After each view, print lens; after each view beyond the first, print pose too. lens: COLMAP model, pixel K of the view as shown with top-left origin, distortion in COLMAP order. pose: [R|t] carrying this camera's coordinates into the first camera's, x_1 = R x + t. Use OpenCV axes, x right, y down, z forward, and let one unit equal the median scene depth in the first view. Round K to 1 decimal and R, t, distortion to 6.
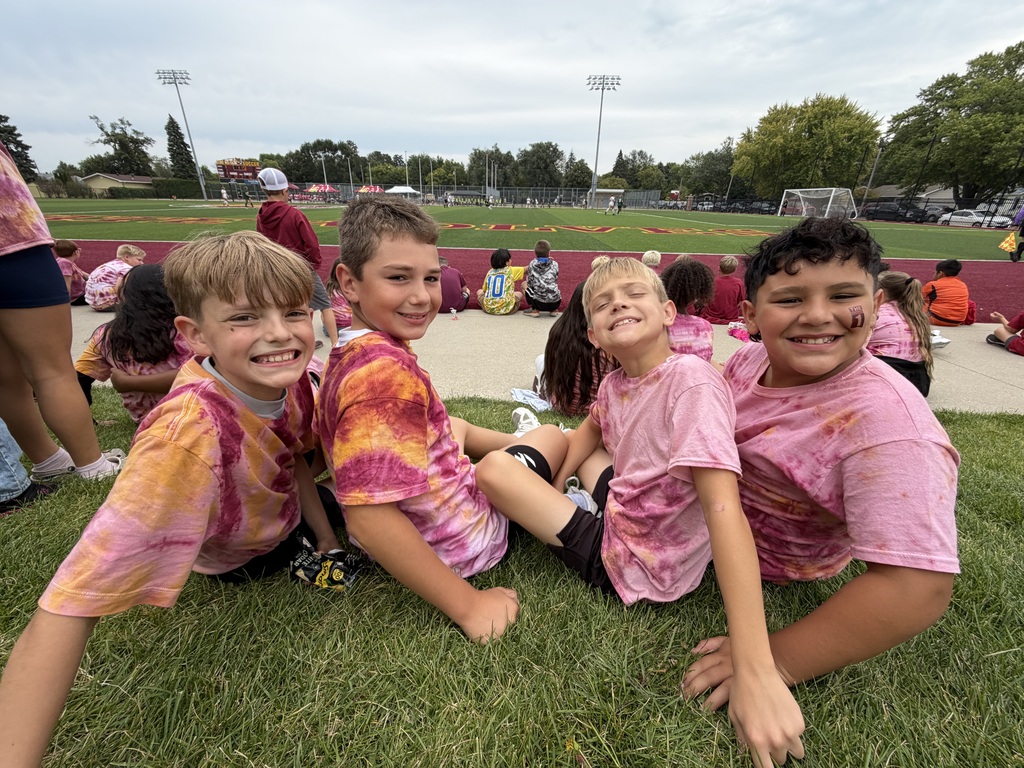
lens RADIAL K [[410.6, 0, 513.4], [0, 410.6, 383.1], [0, 0, 1]] dist [-0.001580, -0.000315]
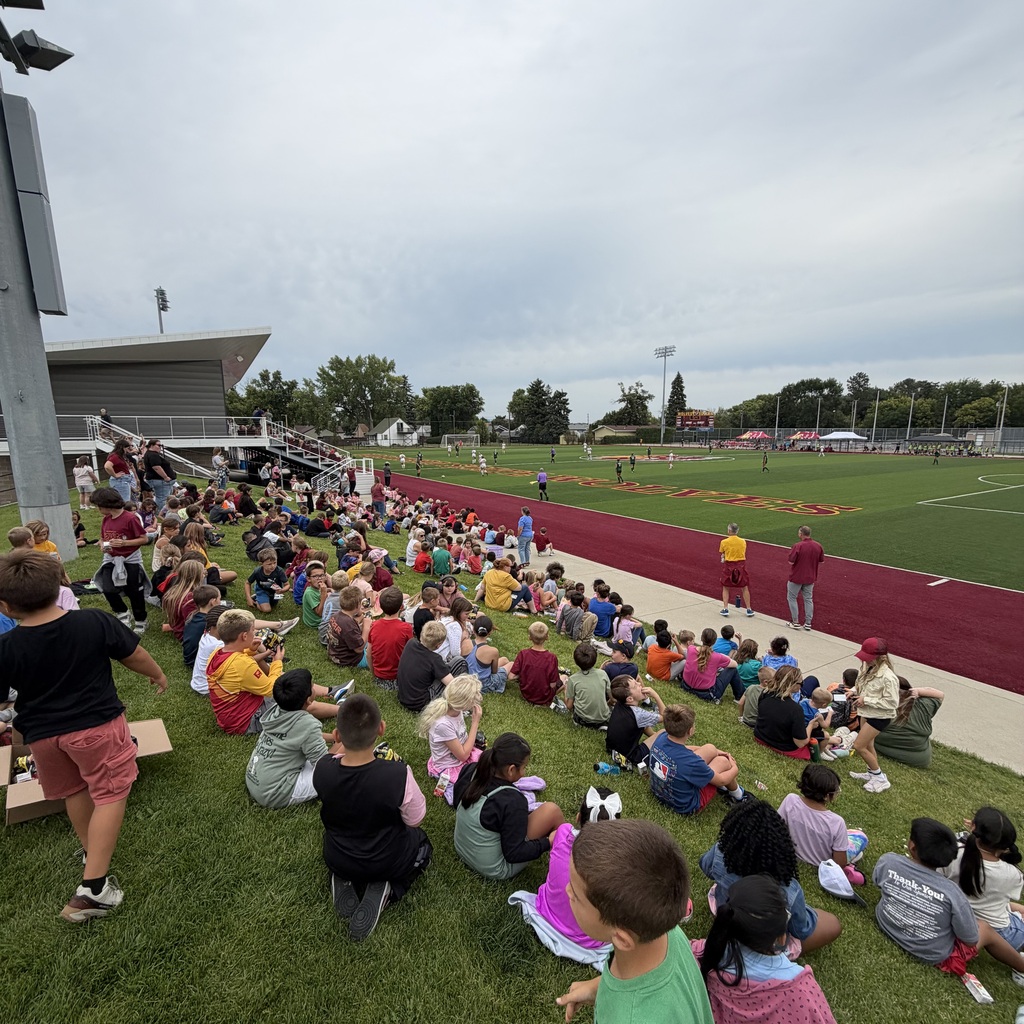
lens RADIAL K [[551.1, 0, 514.2], [0, 551.1, 510.4], [0, 0, 1]] dist [-0.007728, -0.000803]
pose [[0.543587, 0.102231, -0.833103, 0.231580], [-0.326861, 0.939985, -0.097925, -0.000952], [0.773094, 0.325540, 0.544380, -0.054748]]
